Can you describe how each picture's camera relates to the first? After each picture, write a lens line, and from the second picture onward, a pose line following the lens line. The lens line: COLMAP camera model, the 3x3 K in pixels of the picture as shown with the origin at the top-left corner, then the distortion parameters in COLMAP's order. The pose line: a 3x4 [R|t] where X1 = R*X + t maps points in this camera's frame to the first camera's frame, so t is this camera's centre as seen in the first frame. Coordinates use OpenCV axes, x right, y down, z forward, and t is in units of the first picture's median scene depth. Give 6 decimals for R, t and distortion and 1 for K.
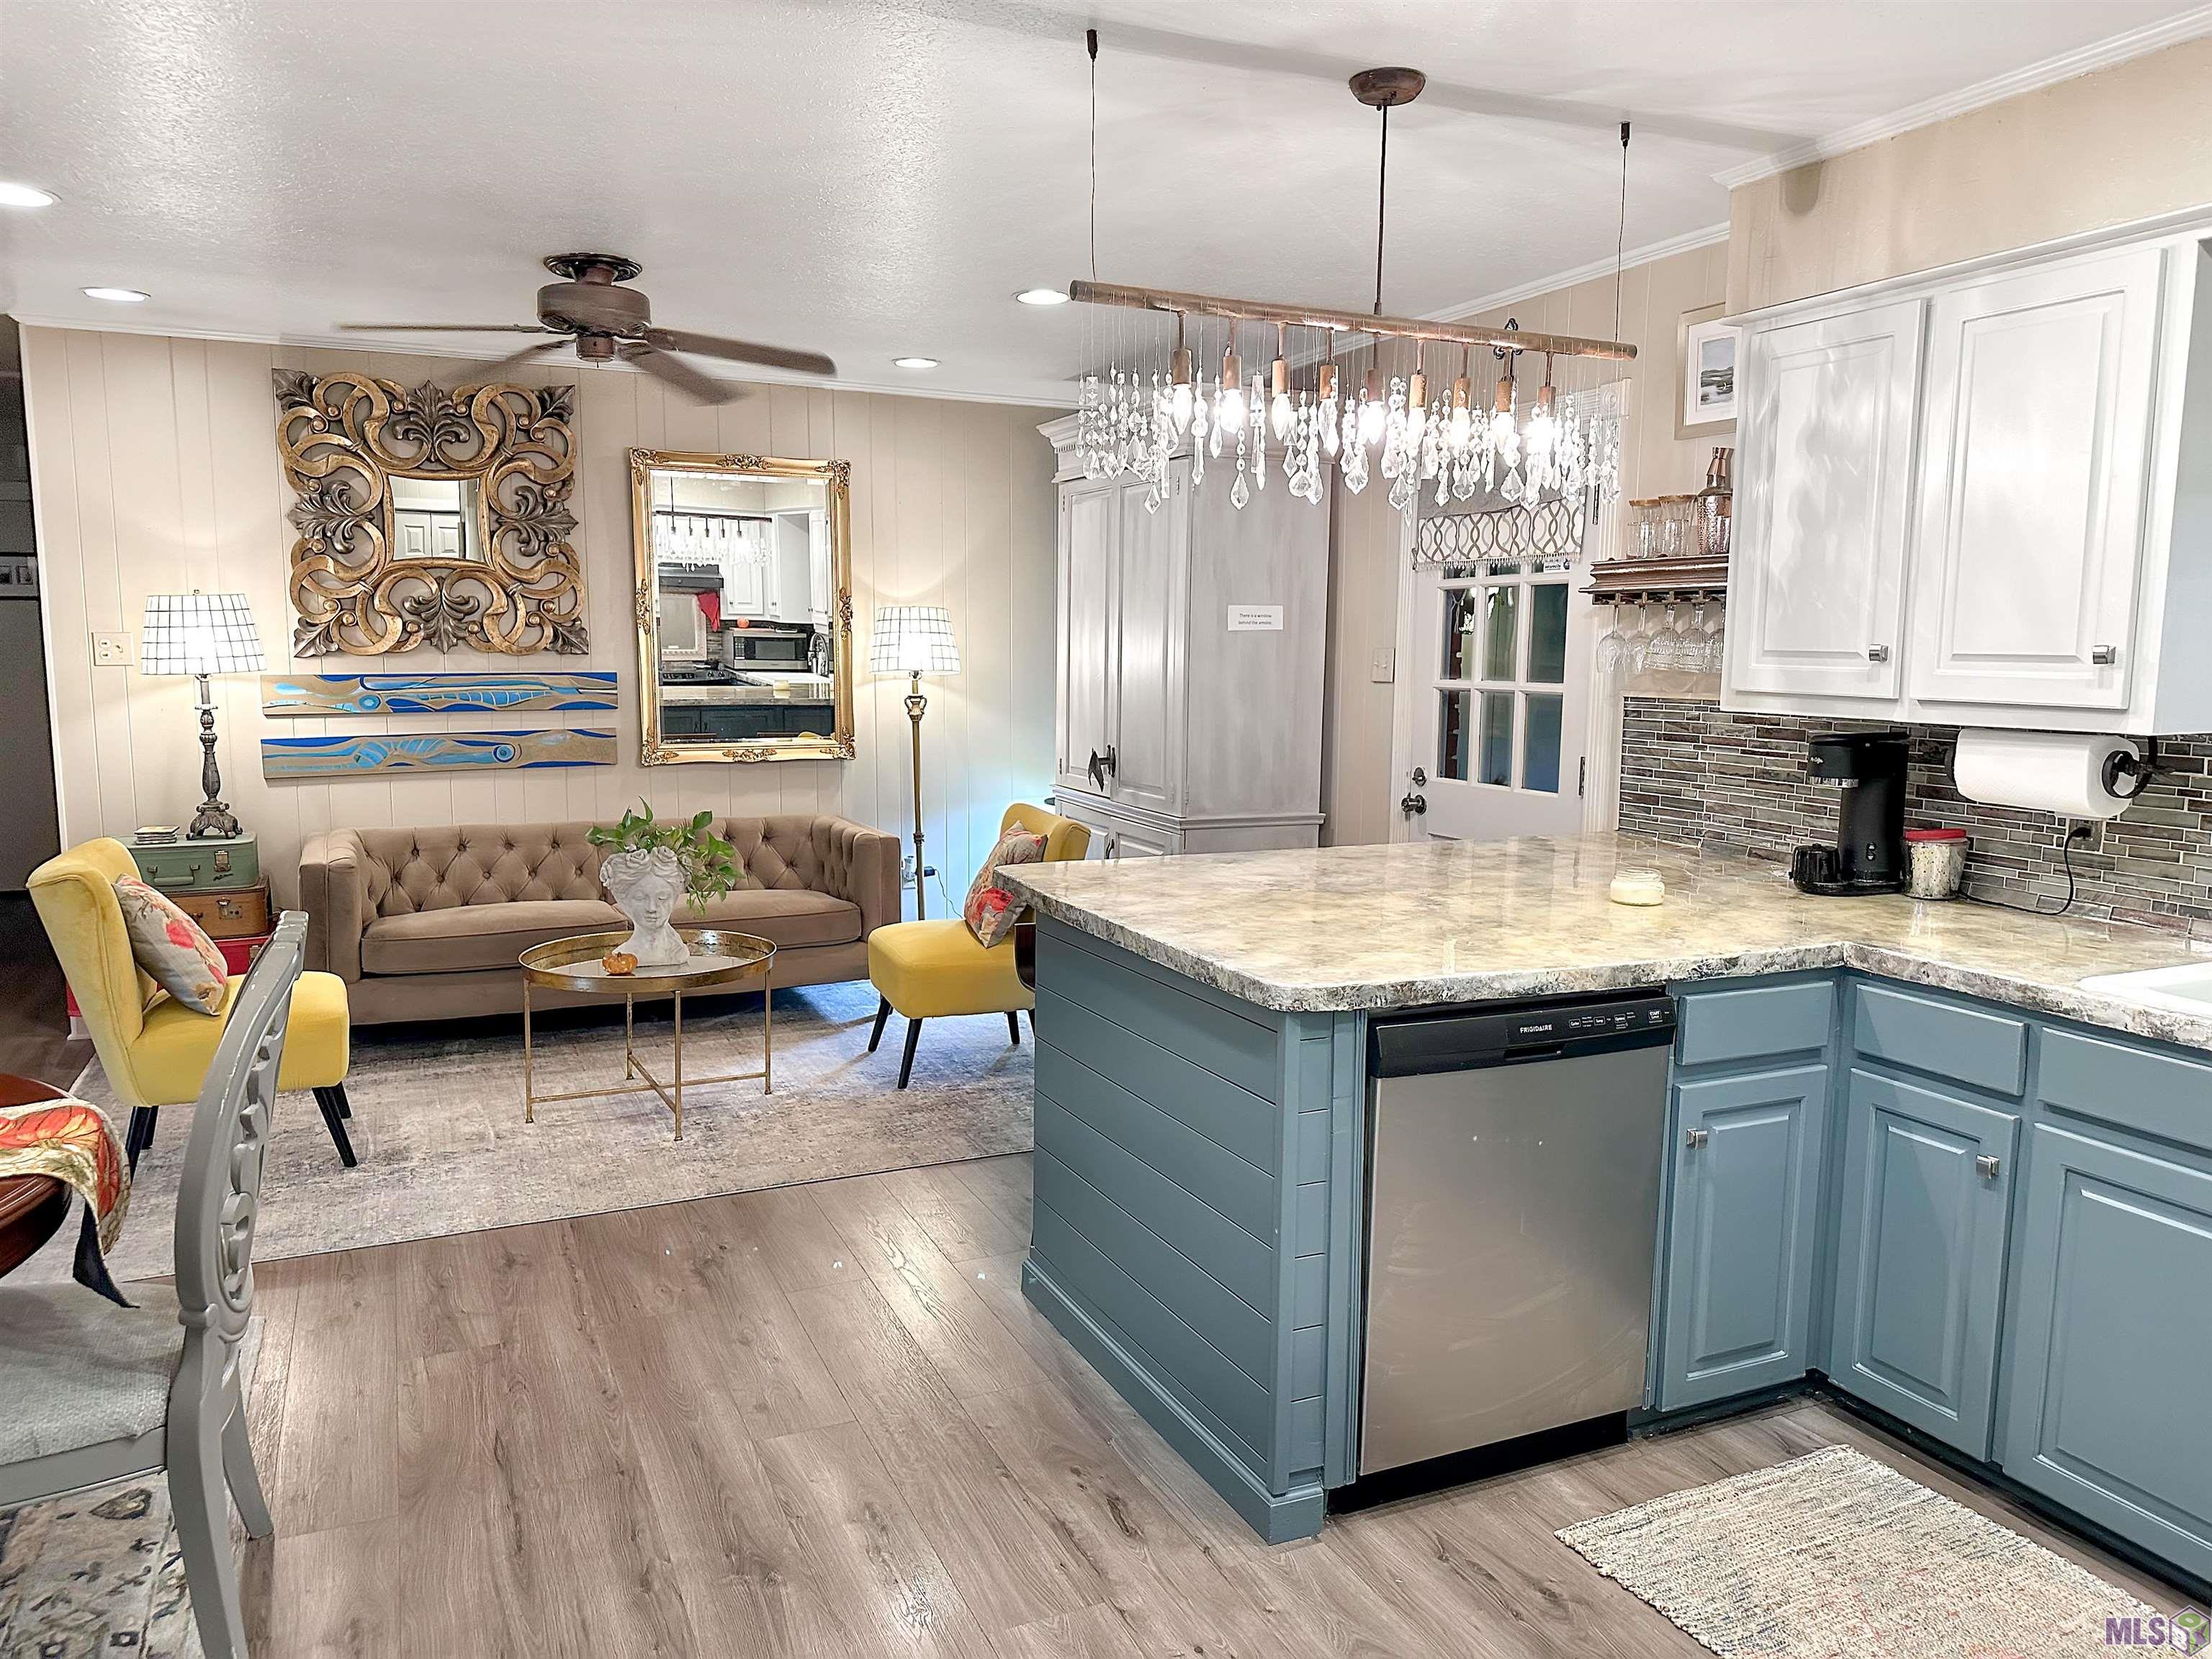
lens RADIAL K [[1538.1, 0, 1096.5], [0, 1538.1, 830.0], [0, 0, 1]] dist [0.123822, -0.157433]
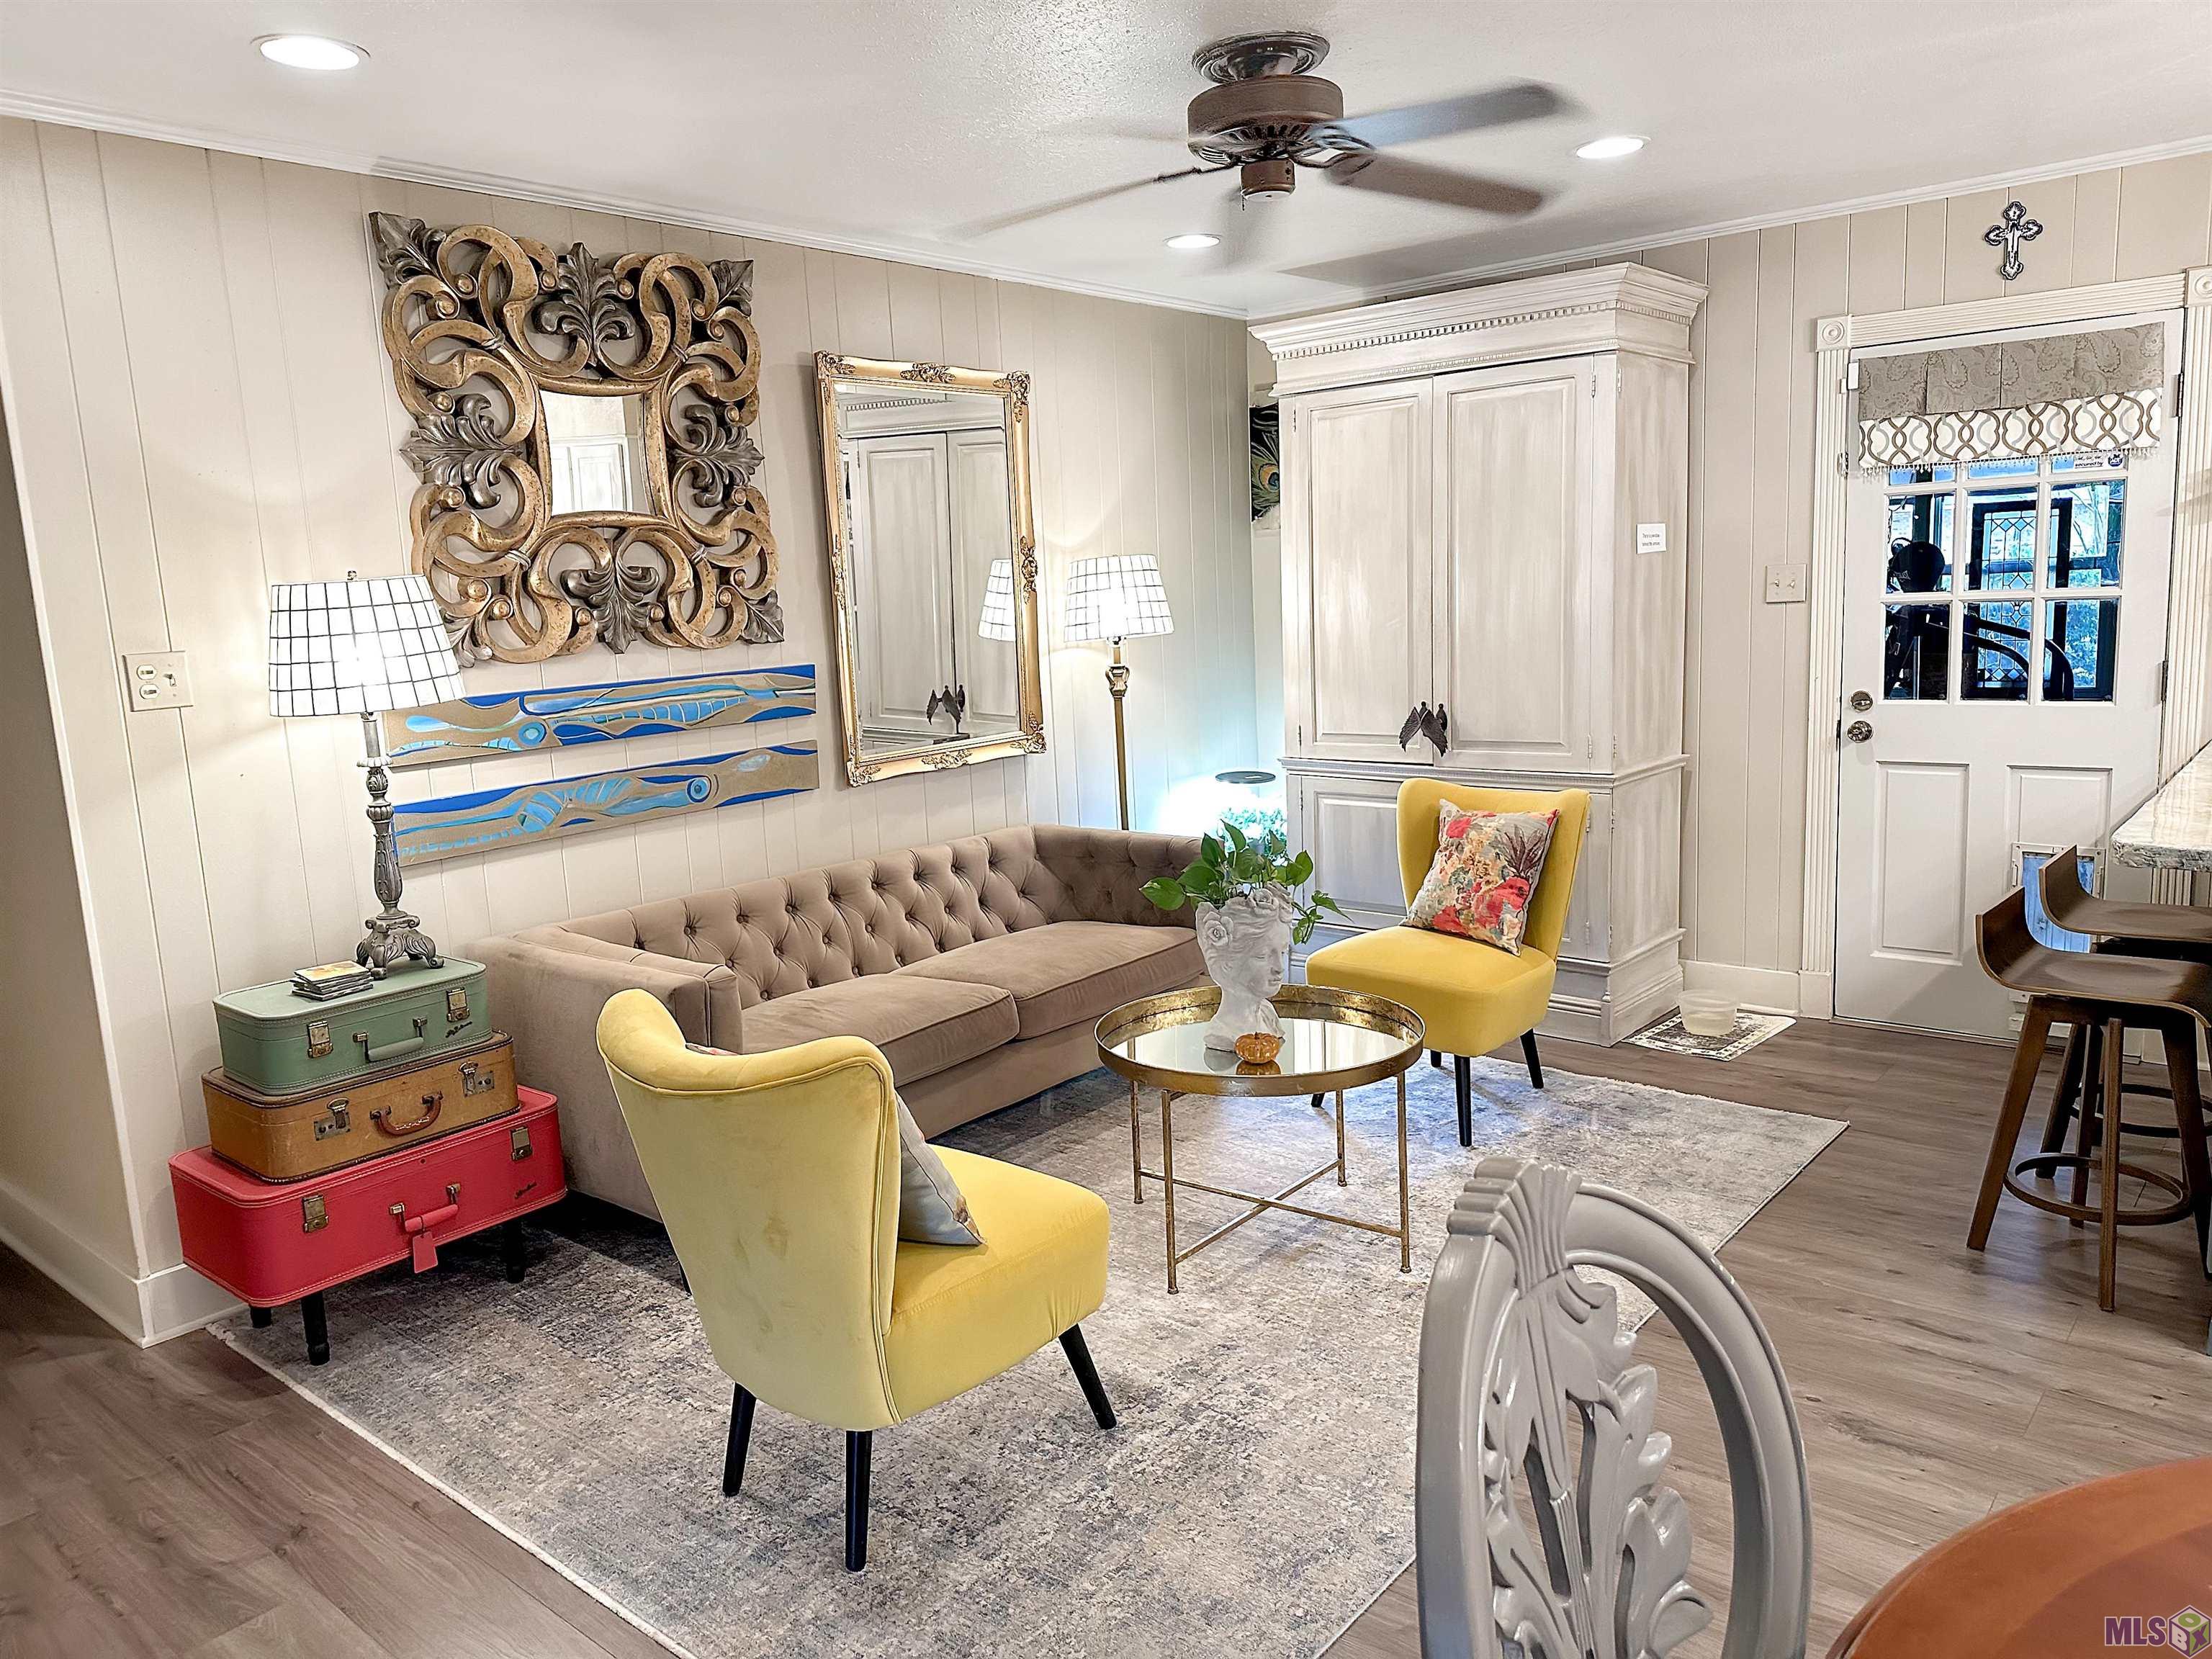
lens RADIAL K [[1538.1, 0, 1096.5], [0, 1538.1, 830.0], [0, 0, 1]] dist [0.123822, -0.157433]
pose [[0.901983, -0.118820, 0.415101, -0.529310], [0.107979, 0.992916, 0.049585, -0.048047], [-0.418052, 0.000097, 0.908423, 0.300773]]
